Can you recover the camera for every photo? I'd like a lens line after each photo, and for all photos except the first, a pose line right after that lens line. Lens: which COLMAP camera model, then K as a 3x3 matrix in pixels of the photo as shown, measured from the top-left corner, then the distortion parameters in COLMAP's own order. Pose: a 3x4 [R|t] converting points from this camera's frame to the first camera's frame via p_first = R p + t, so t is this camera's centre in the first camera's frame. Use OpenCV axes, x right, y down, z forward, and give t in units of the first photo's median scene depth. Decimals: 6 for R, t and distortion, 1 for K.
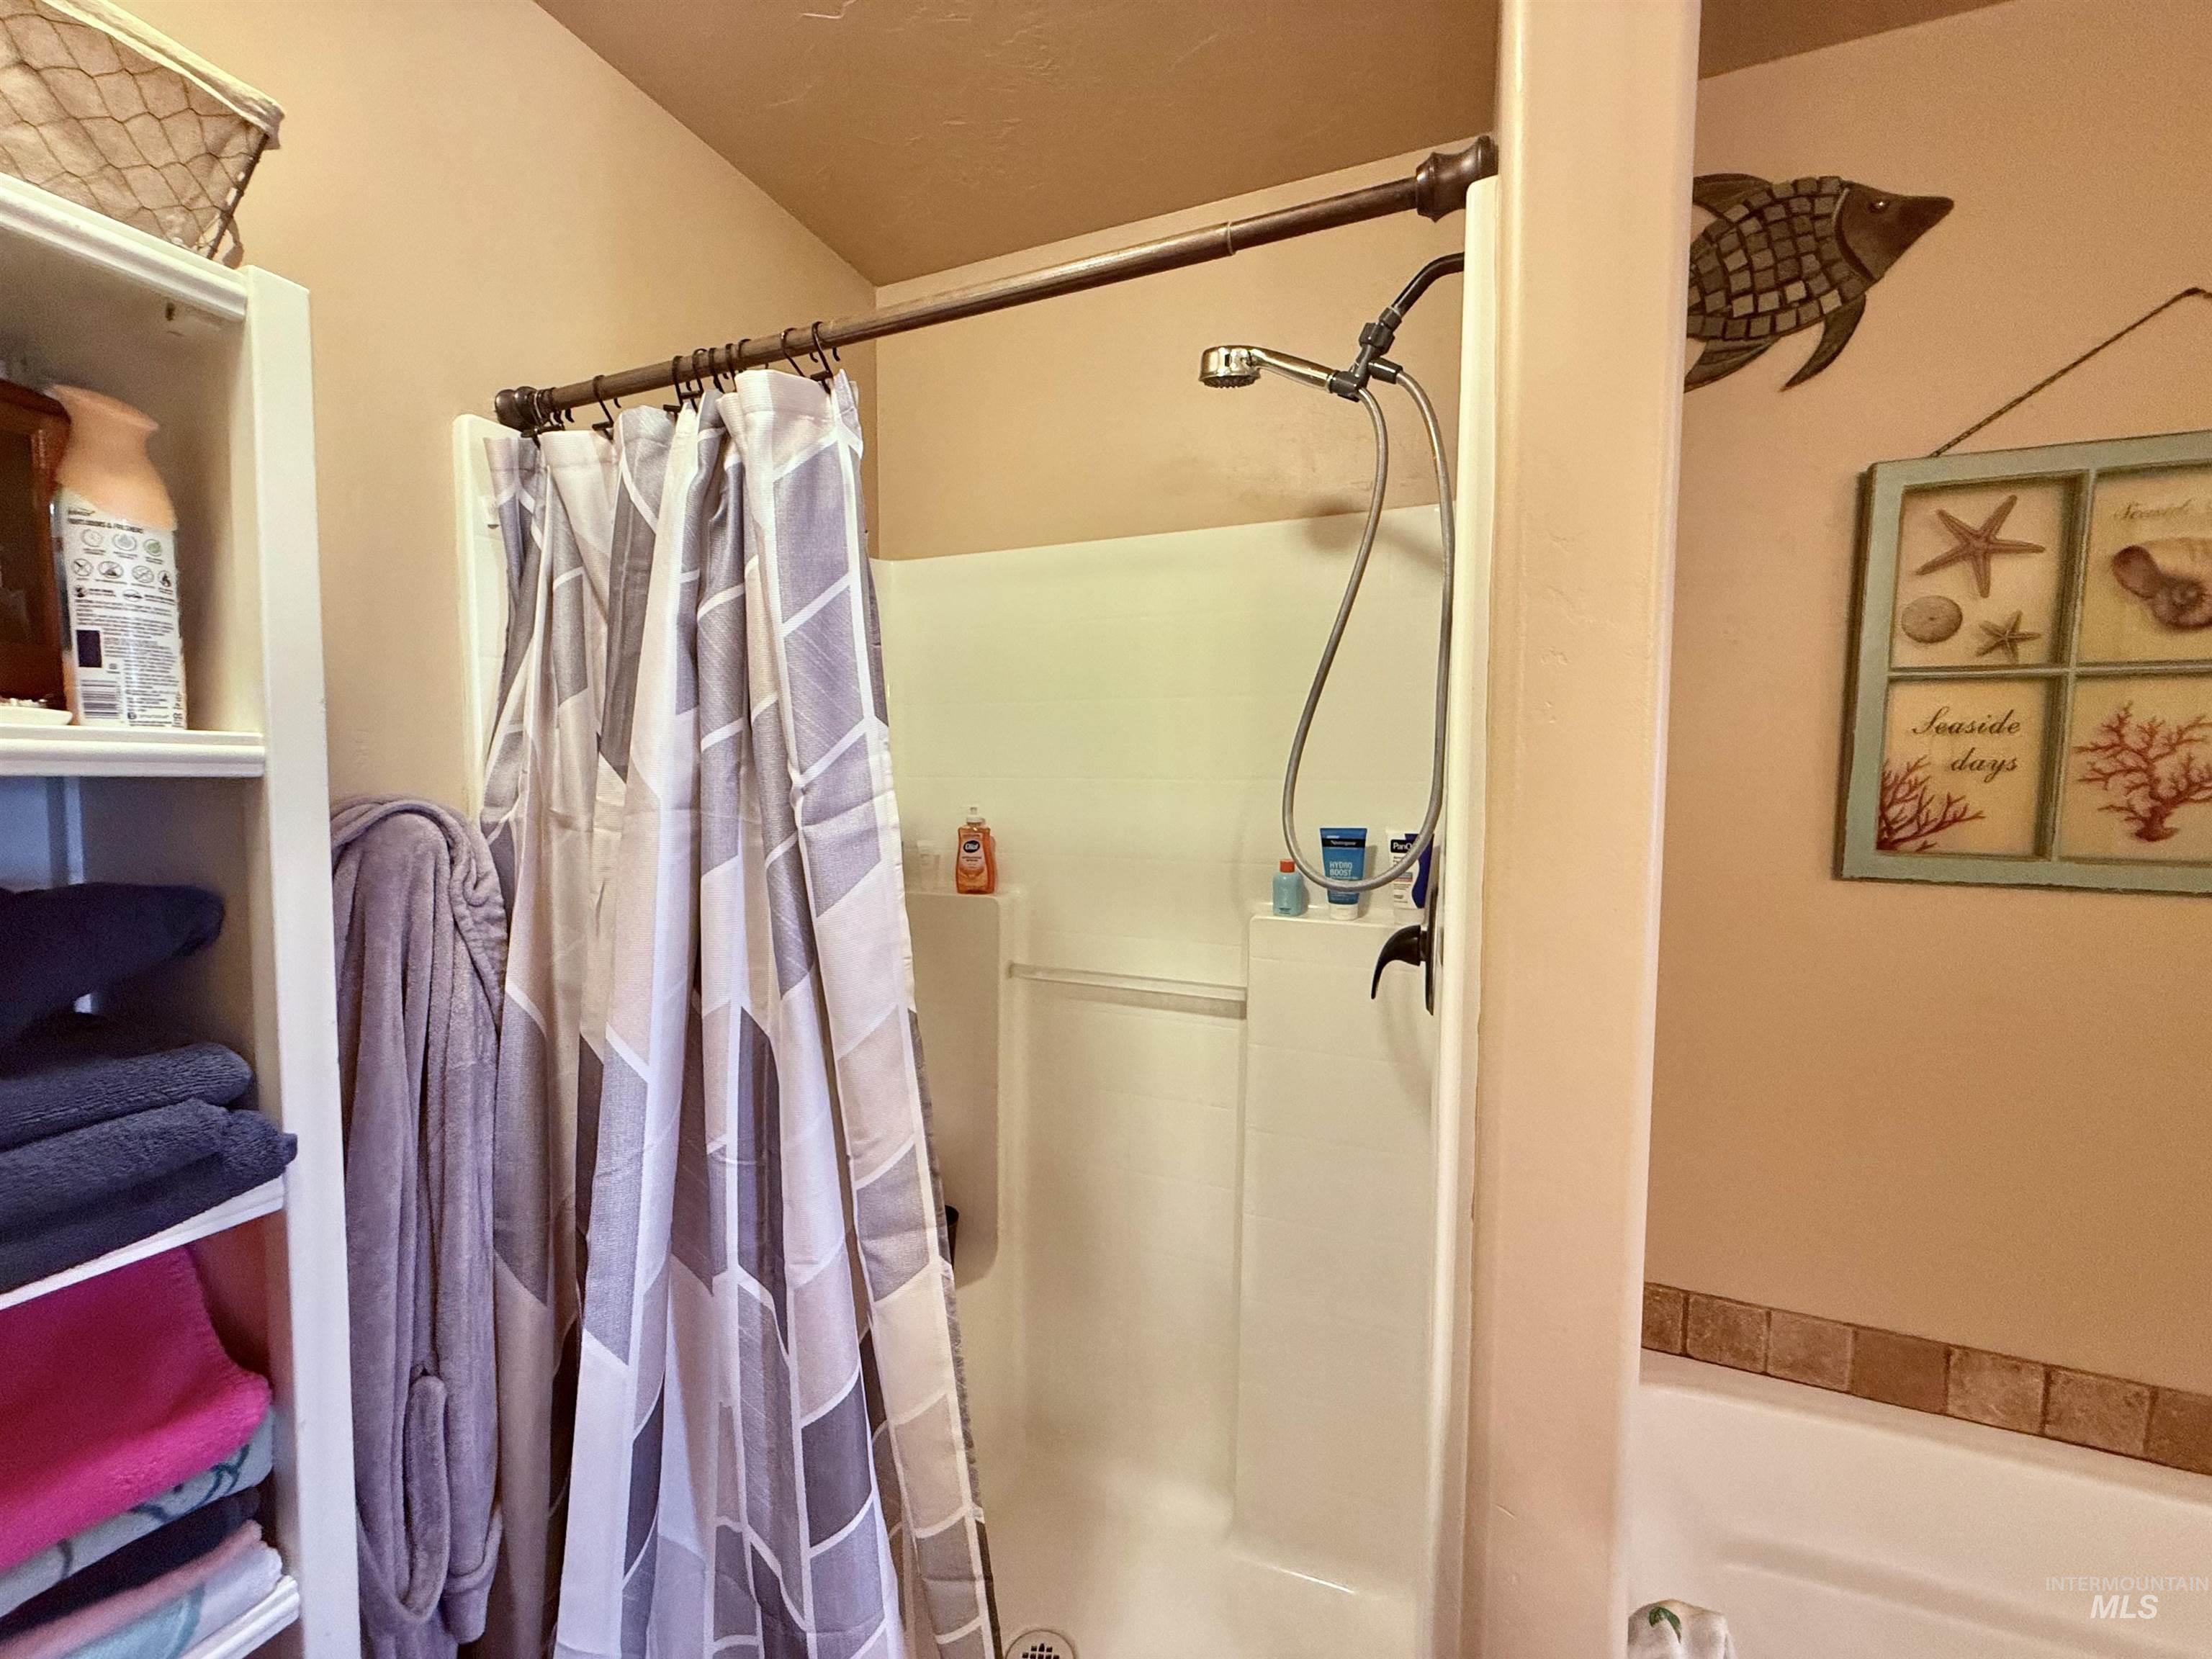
lens RADIAL K [[886.2, 0, 1097.9], [0, 886.2, 831.1], [0, 0, 1]] dist [-0.001597, 0.000133]
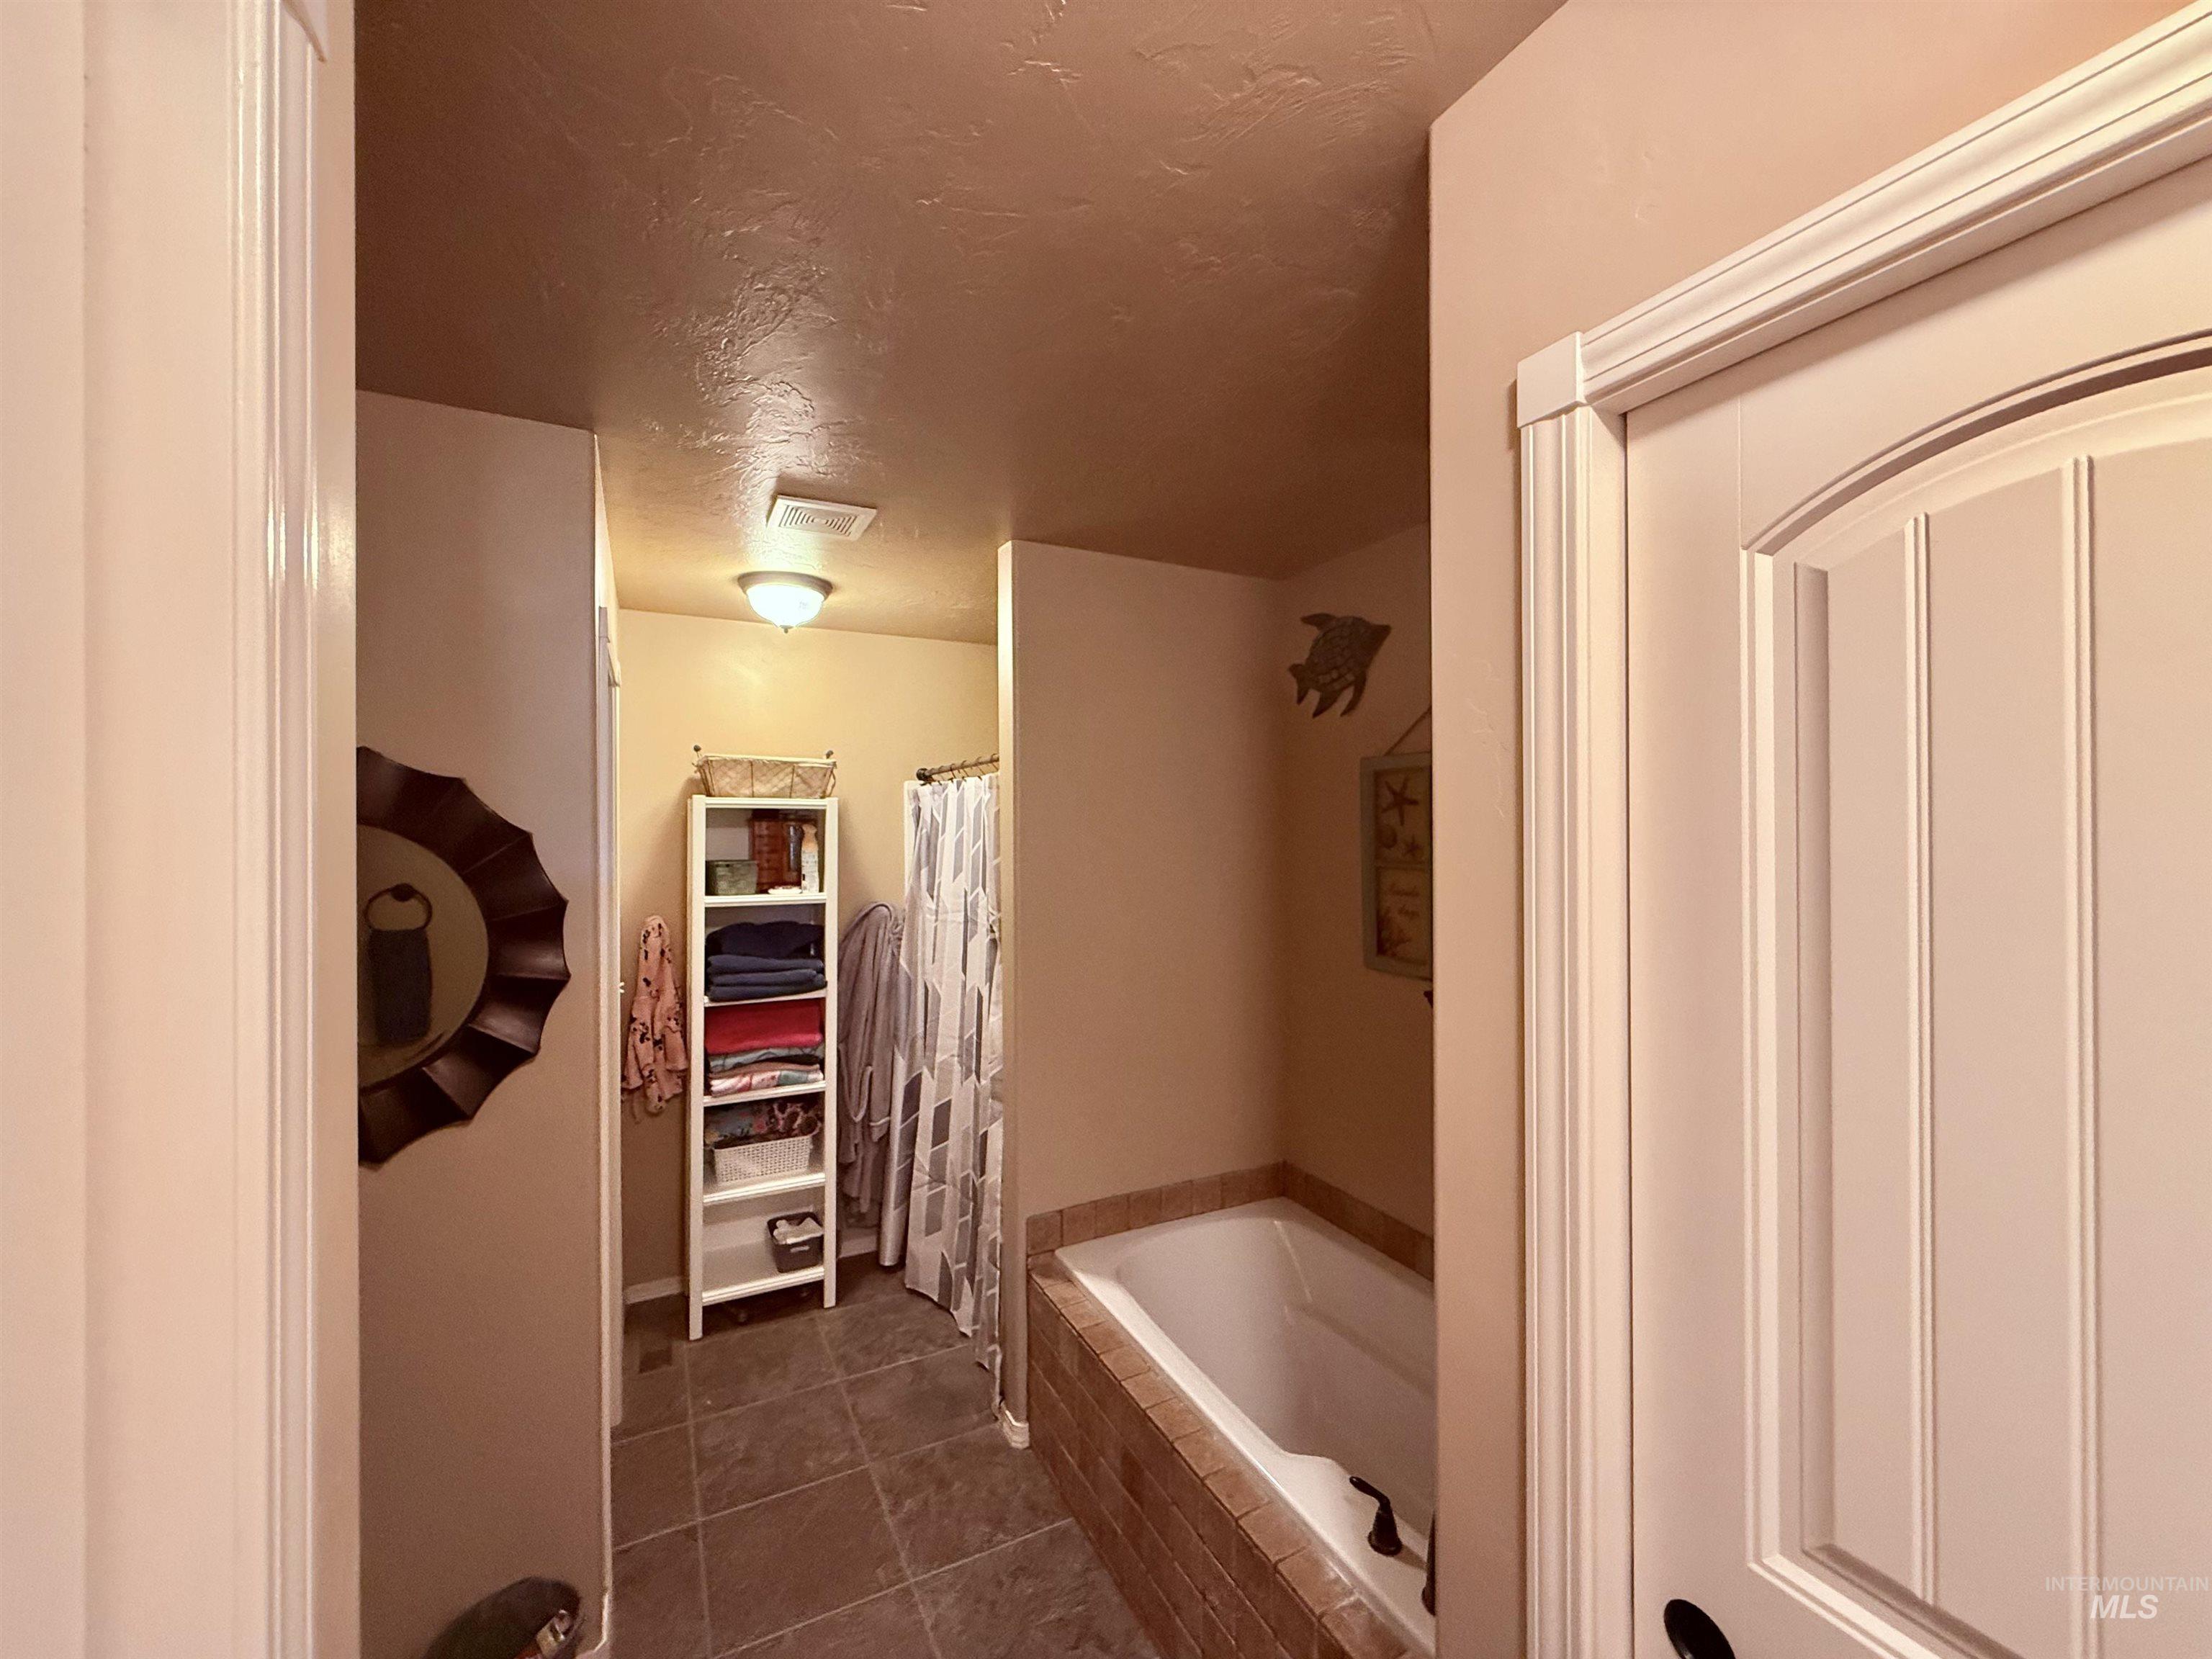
lens RADIAL K [[886.2, 0, 1100.7], [0, 886.2, 831.2], [0, 0, 1]] dist [-0.001597, 0.000133]
pose [[0.761575, -0.011466, -0.647975, 3.115821], [-0.031518, 0.998005, -0.054703, -0.222672], [0.647310, 0.062083, 0.759694, -1.604155]]
